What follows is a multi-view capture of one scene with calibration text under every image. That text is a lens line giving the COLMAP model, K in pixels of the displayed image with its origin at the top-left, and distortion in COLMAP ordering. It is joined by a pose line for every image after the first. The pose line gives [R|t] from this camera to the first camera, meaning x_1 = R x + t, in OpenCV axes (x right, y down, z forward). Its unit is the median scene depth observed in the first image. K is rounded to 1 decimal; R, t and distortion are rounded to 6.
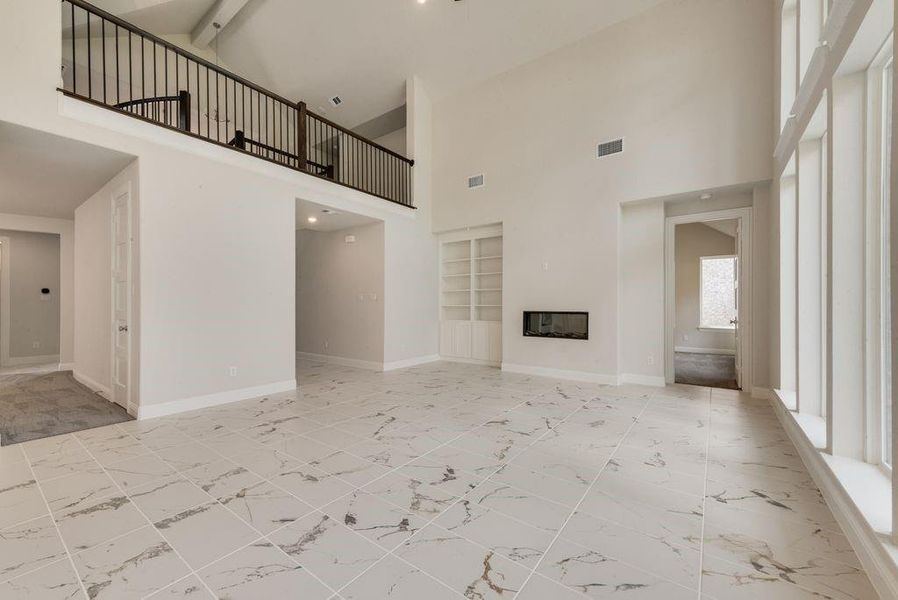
lens RADIAL K [[356.5, 0, 449.4], [0, 356.5, 307.2], [0, 0, 1]] dist [0.017547, 0.000009]
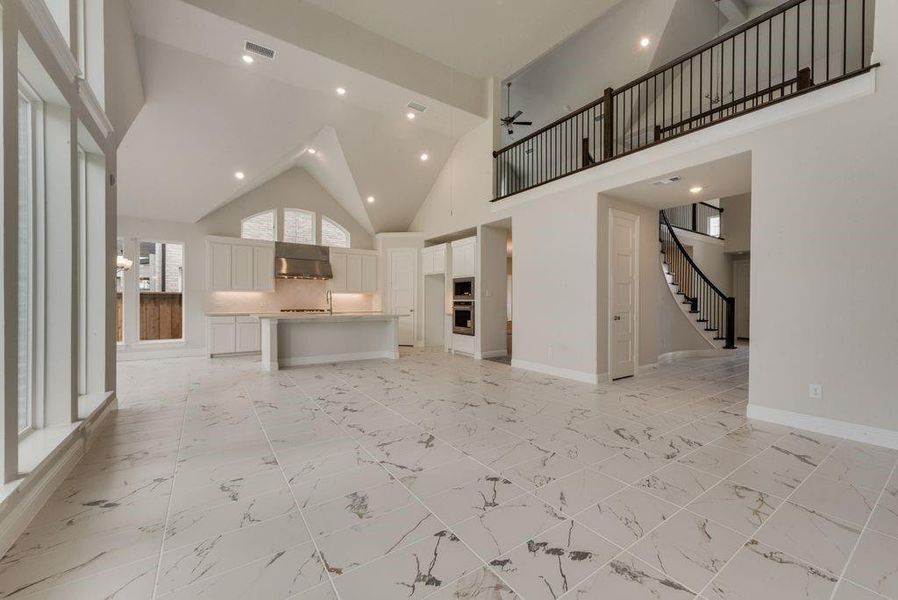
lens RADIAL K [[356.5, 0, 450.5], [0, 356.5, 301.1], [0, 0, 1]] dist [0.017547, 0.000009]
pose [[-0.327468, -0.002216, -0.944860, 0.897573], [-0.008505, 0.999964, 0.000602, -0.001317], [0.944824, 0.008233, -0.327475, 1.309389]]
